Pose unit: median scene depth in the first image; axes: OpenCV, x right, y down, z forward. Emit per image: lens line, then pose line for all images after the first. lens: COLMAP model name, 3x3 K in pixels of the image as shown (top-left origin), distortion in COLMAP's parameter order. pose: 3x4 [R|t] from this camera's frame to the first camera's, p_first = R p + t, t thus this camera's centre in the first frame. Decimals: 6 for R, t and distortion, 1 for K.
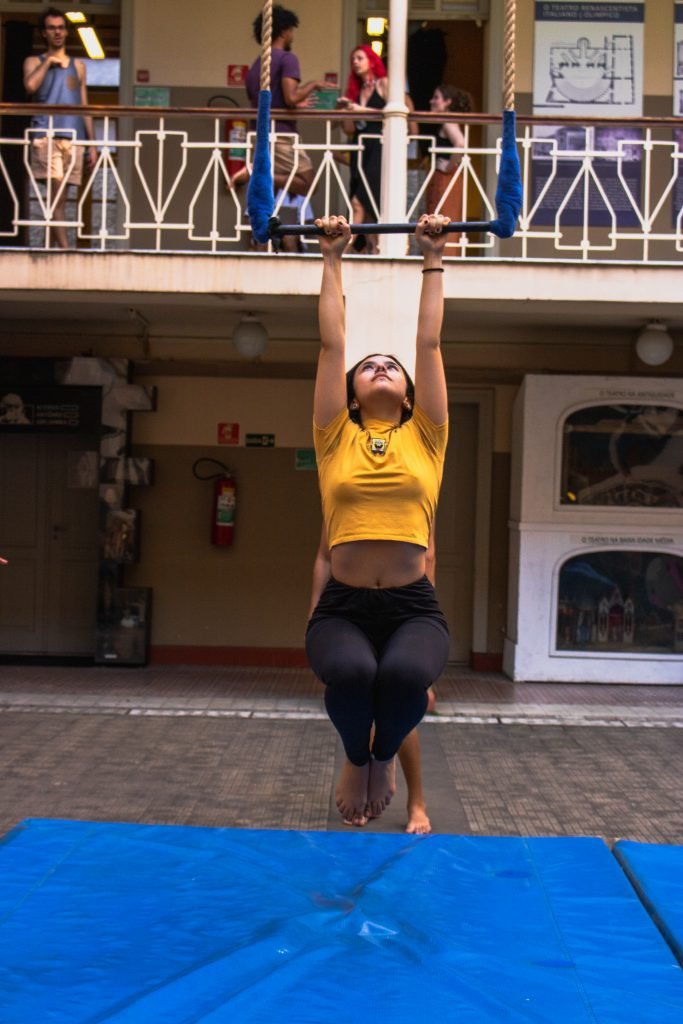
lens RADIAL K [[1697.4, 0, 341.5], [0, 1697.4, 512.0], [0, 0, 1]] dist [-0.014651, 0.066443]
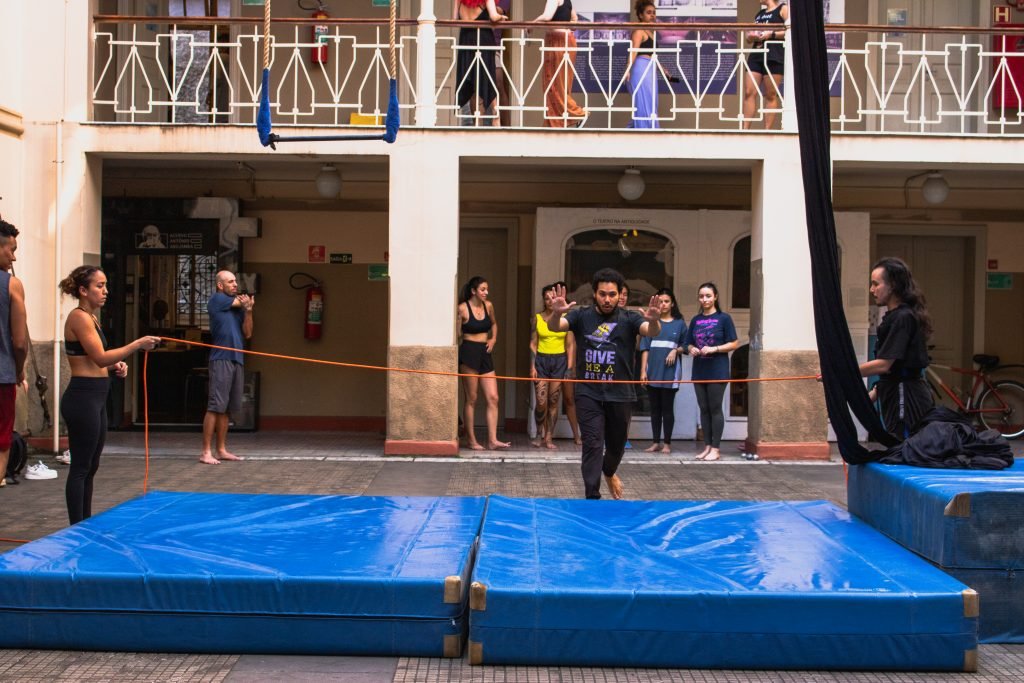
lens RADIAL K [[1697.4, 0, 512.0], [0, 1697.4, 341.5], [0, 0, 1]] dist [-0.014651, 0.066443]
pose [[0.999909, -0.010663, 0.008322, 0.077036], [0.010542, 0.999839, 0.014528, 0.004482], [-0.008475, -0.014439, 0.999860, -0.332859]]
